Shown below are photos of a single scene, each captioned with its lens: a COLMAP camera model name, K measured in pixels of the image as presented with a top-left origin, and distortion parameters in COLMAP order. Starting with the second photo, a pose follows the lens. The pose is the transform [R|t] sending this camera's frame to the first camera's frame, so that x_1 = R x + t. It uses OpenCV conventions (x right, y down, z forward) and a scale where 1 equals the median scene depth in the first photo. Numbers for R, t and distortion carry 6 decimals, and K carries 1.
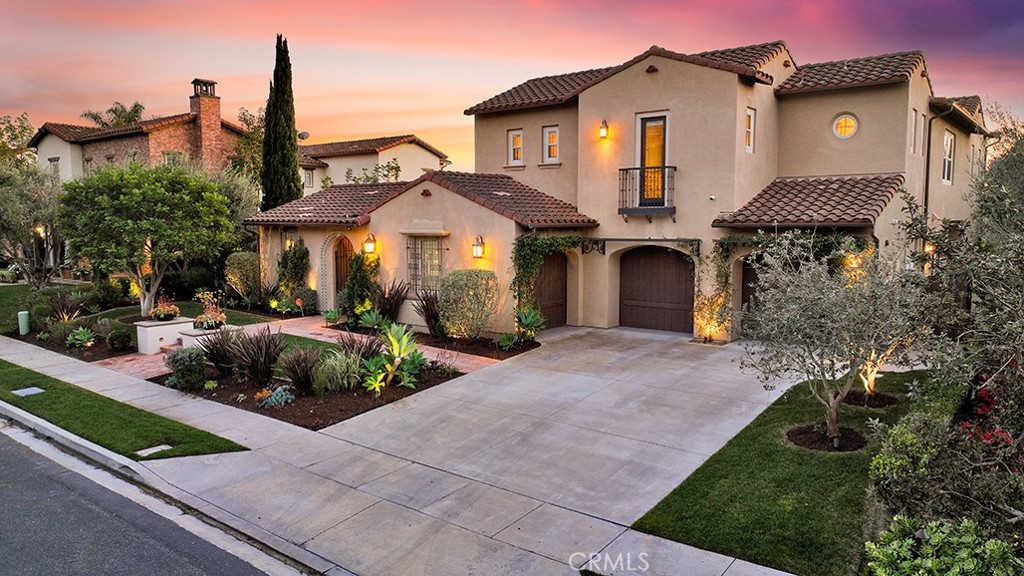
lens RADIAL K [[717.7, 0, 512.0], [0, 717.7, 288.0], [0, 0, 1]] dist [0.007650, 0.001244]
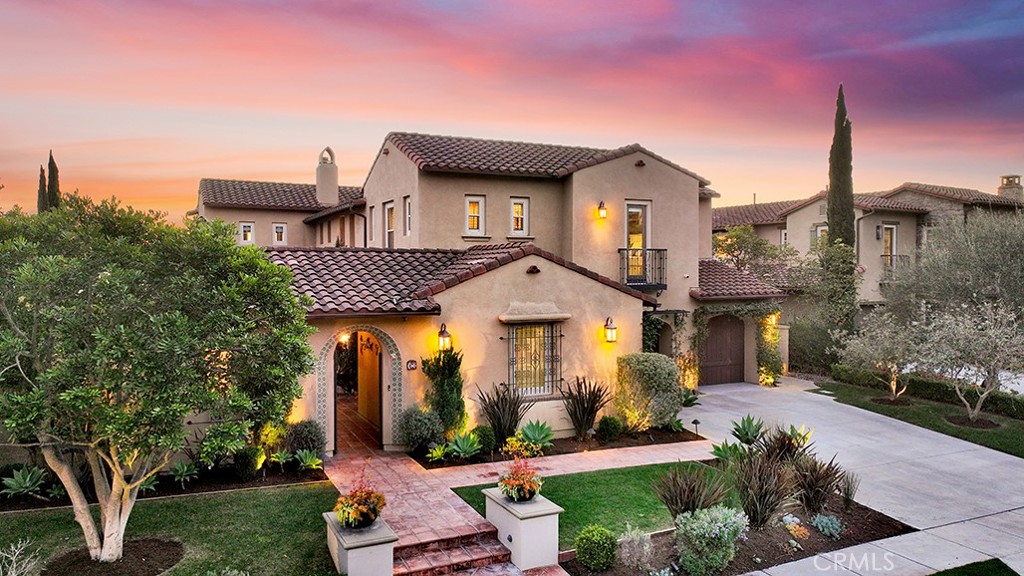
lens RADIAL K [[717.7, 0, 512.0], [0, 717.7, 288.0], [0, 0, 1]] dist [0.007650, 0.001244]
pose [[0.433179, -0.021507, 0.901051, -0.901014], [0.088338, 0.995915, -0.018697, -0.101226], [-0.896969, 0.087696, 0.433309, 0.684725]]
